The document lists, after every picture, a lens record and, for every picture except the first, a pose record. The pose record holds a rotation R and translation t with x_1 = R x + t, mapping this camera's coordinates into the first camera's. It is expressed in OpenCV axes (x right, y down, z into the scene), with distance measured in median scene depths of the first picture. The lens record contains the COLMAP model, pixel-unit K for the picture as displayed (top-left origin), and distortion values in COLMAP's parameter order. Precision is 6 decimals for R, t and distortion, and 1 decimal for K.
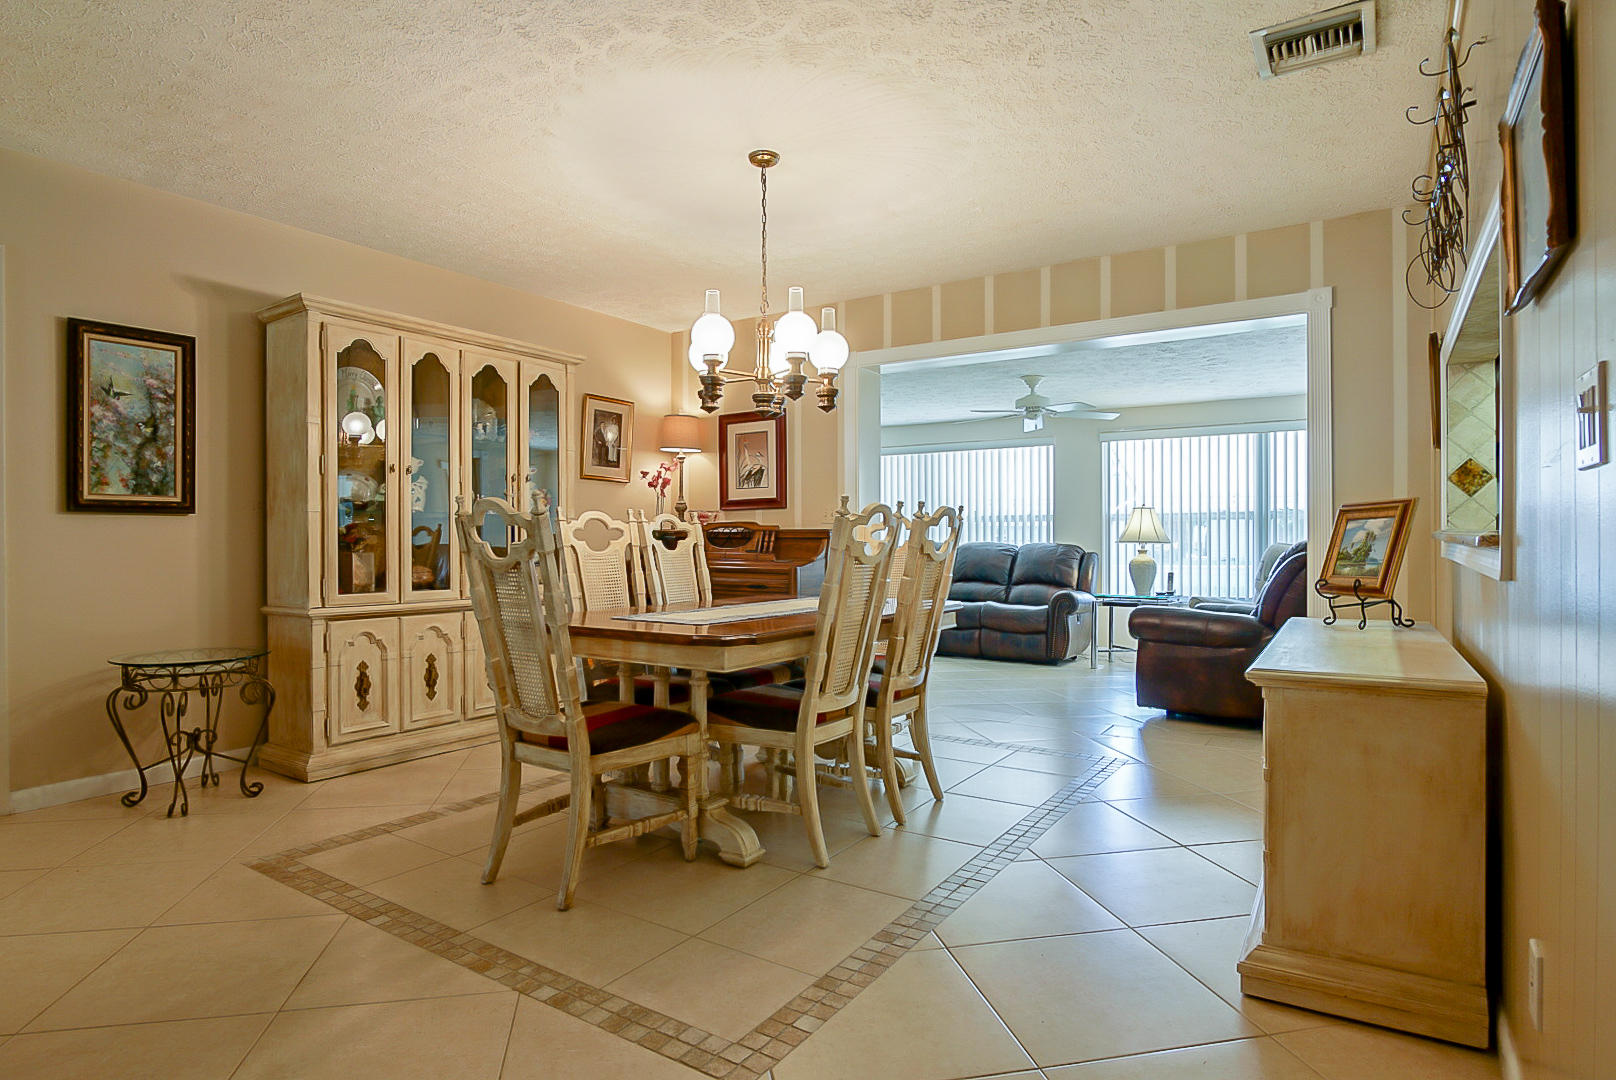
lens RADIAL K [[881.3, 0, 808.1], [0, 881.3, 531.9], [0, 0, 1]] dist [-0.026184, 0.004744]
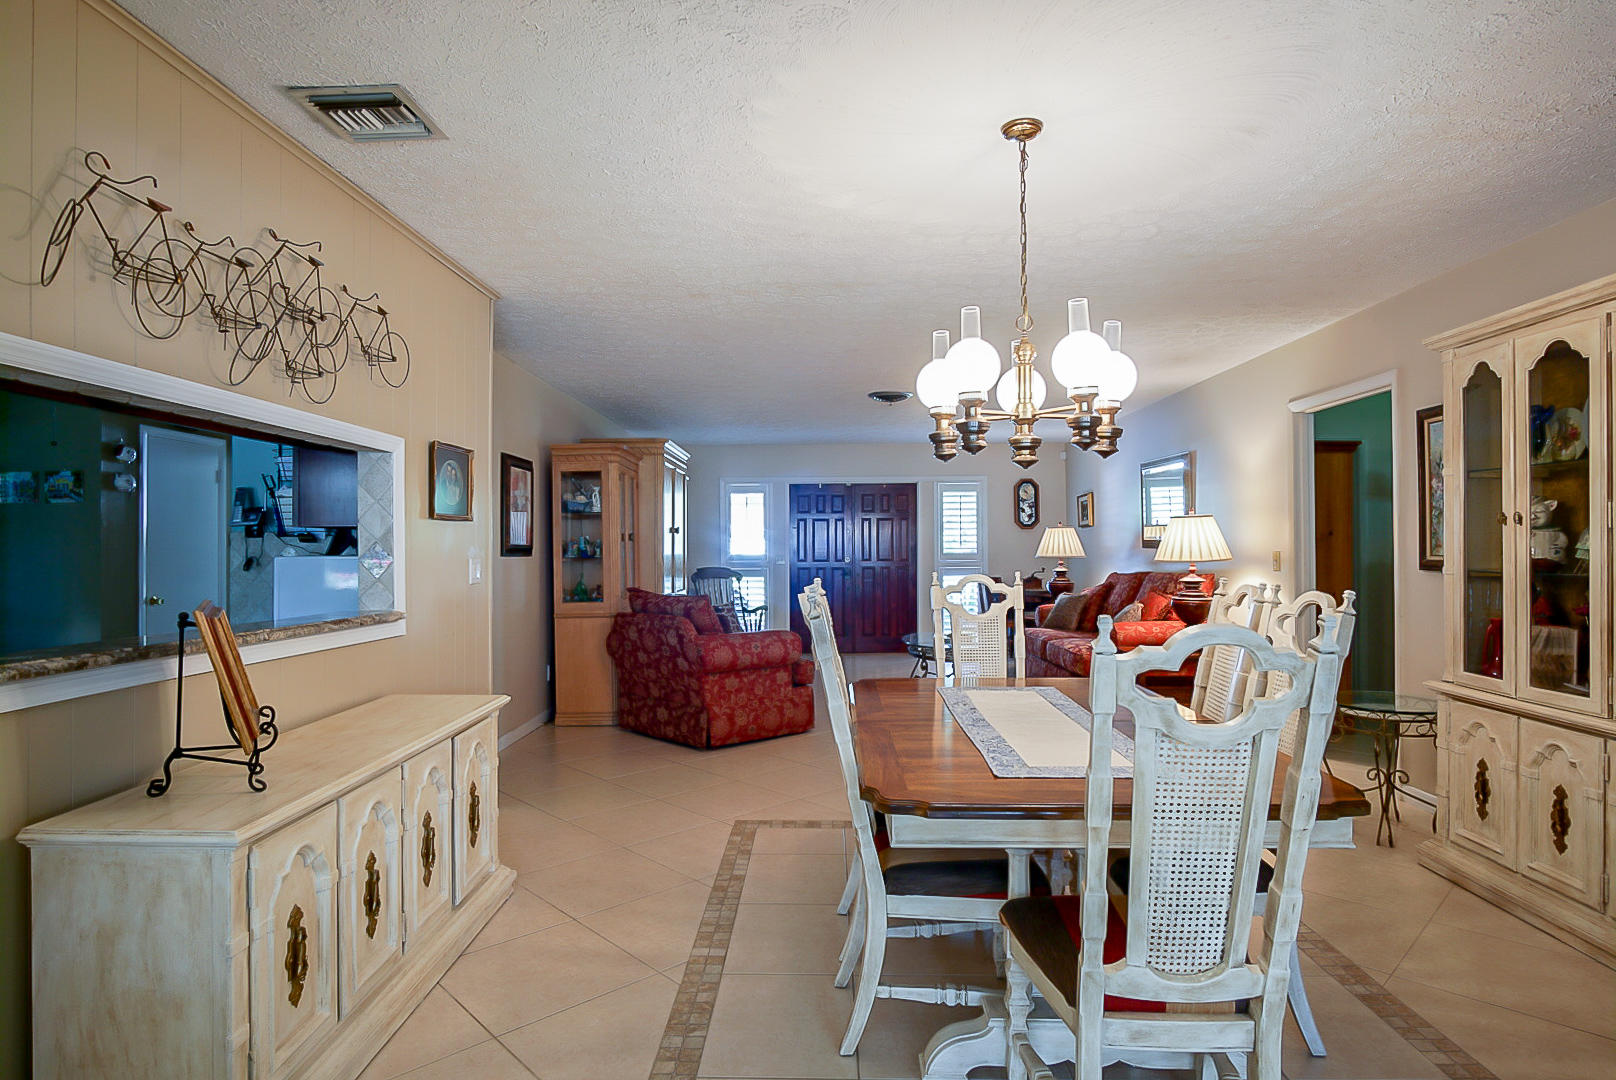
lens RADIAL K [[881.3, 0, 807.3], [0, 881.3, 544.7], [0, 0, 1]] dist [-0.026184, 0.004744]
pose [[-0.845465, 0.000991, -0.534029, 0.434463], [0.000709, 0.999999, 0.000733, -0.049952], [0.534030, 0.000241, -0.845466, 1.298886]]
